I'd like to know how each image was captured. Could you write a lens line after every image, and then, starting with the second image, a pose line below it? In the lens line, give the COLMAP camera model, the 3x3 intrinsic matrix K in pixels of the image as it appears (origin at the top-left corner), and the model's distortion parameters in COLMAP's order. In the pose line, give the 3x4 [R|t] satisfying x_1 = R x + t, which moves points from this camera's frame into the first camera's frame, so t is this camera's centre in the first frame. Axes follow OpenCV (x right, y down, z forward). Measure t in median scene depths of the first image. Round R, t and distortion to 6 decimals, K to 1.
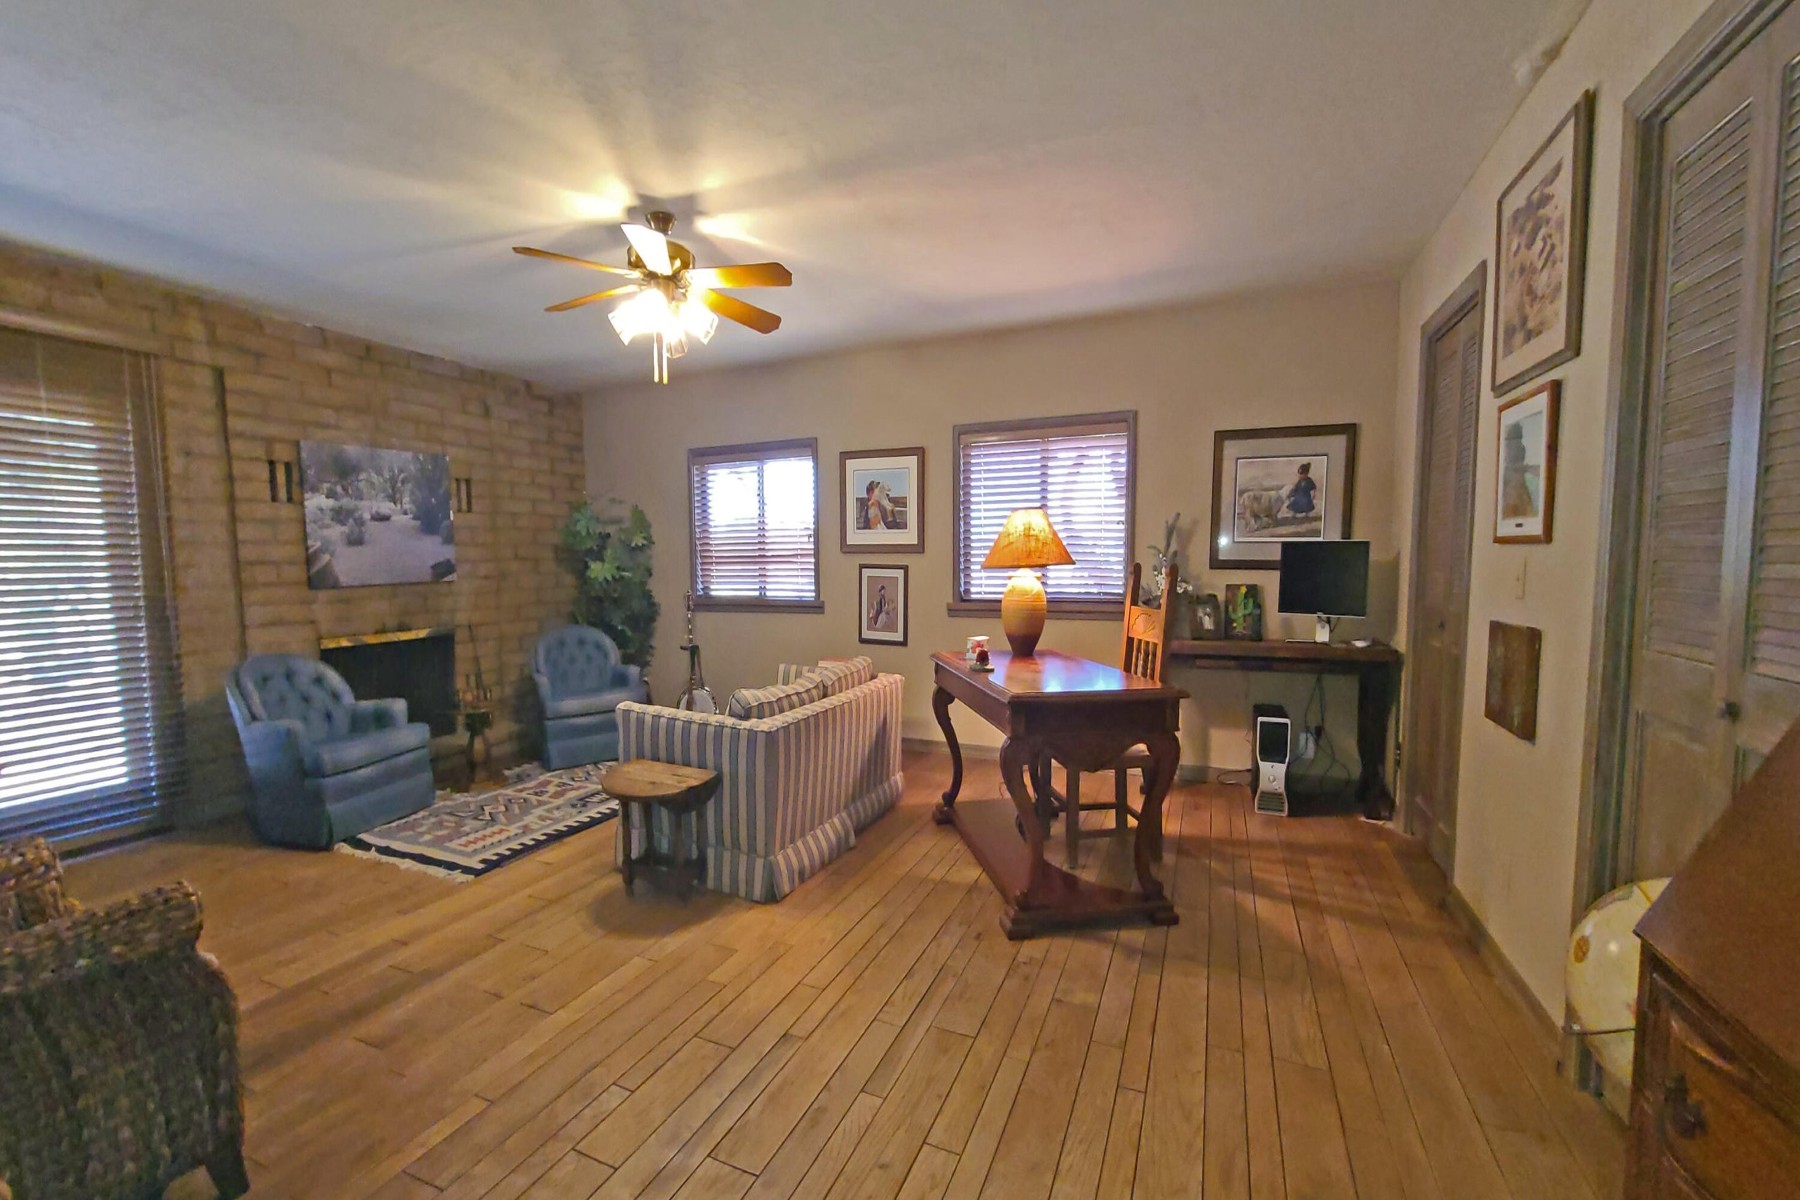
lens RADIAL K [[727.8, 0, 899.1], [0, 727.8, 653.0], [0, 0, 1]] dist [-0.000262, 0.000039]
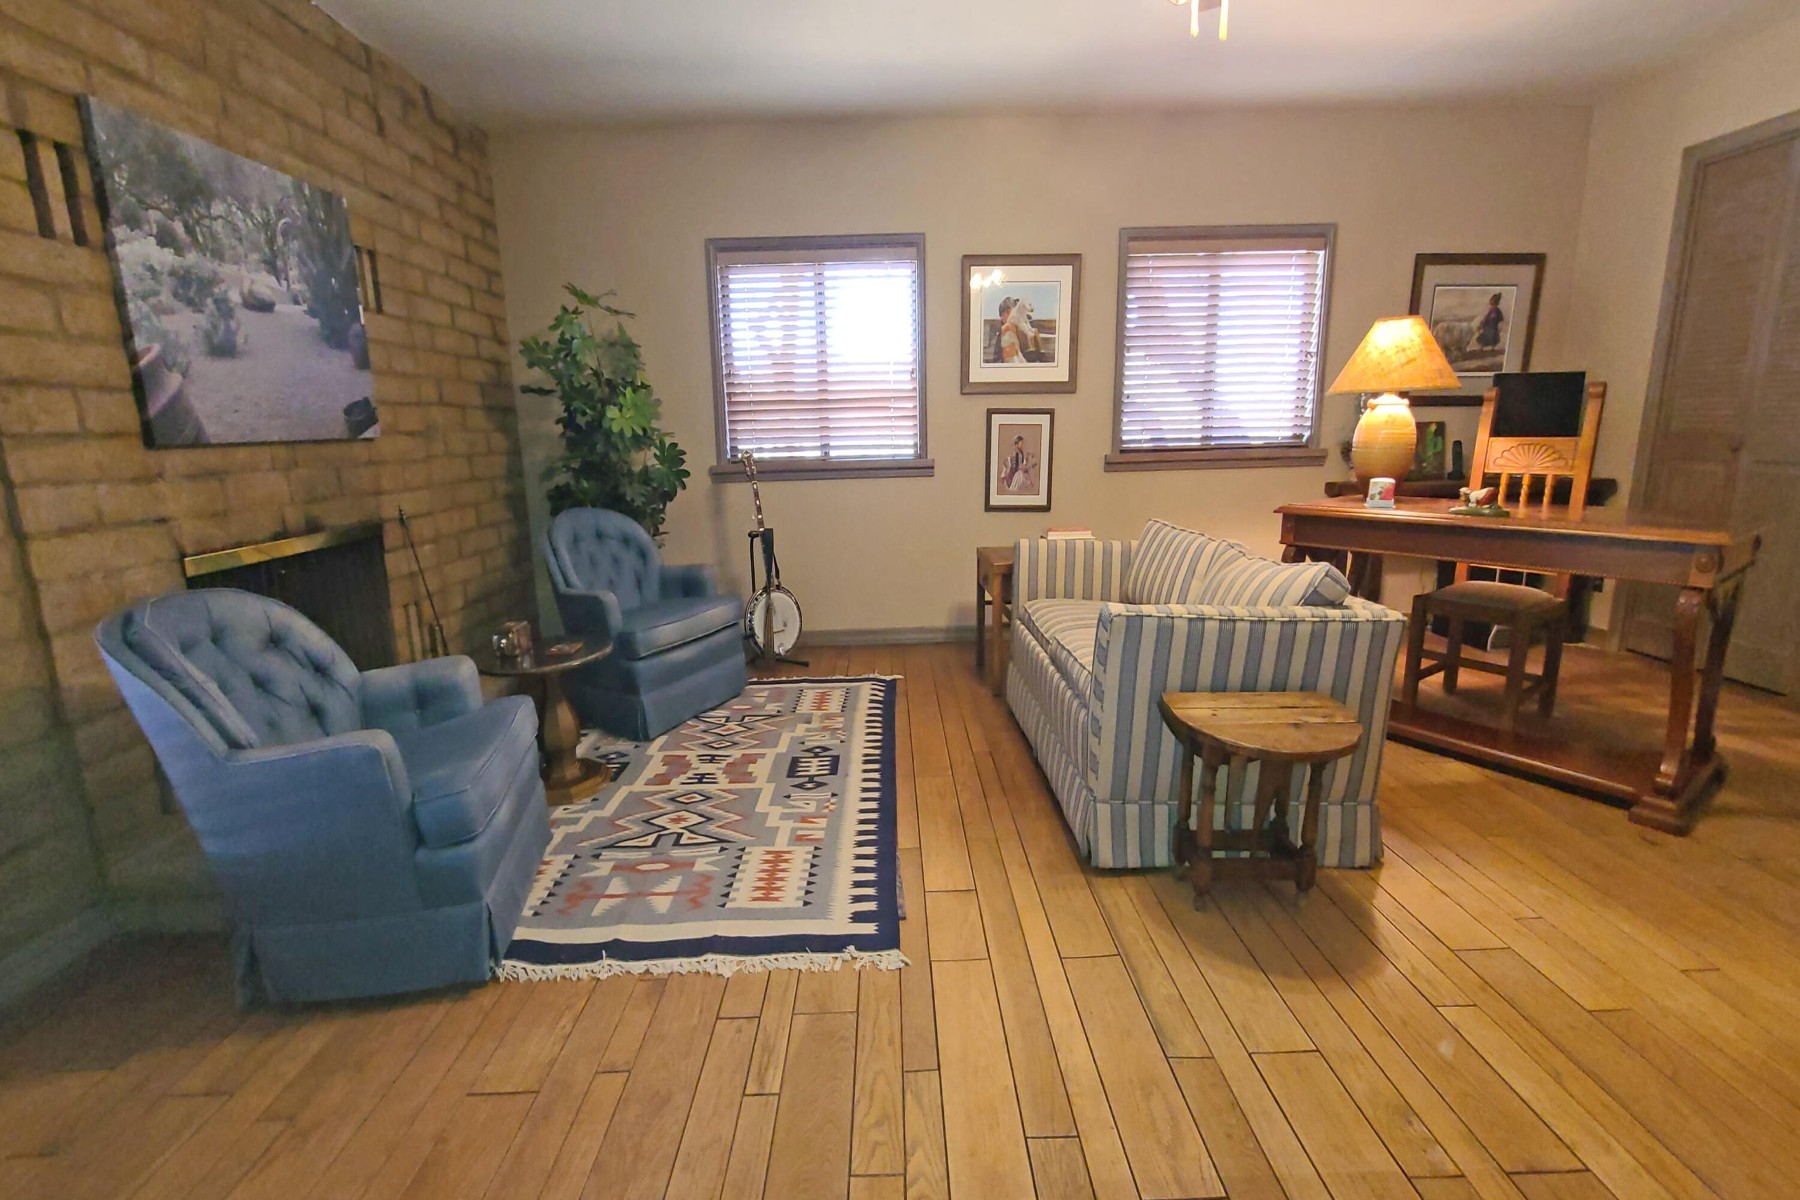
lens RADIAL K [[734.2, 0, 900.0], [0, 734.2, 600.0], [0, 0, 1]] dist [-0.000697, -0.000407]
pose [[0.910279, -0.104654, 0.400548, -0.544995], [0.069068, 0.992351, 0.102315, -0.007515], [-0.408192, -0.065470, 0.910545, 0.361506]]
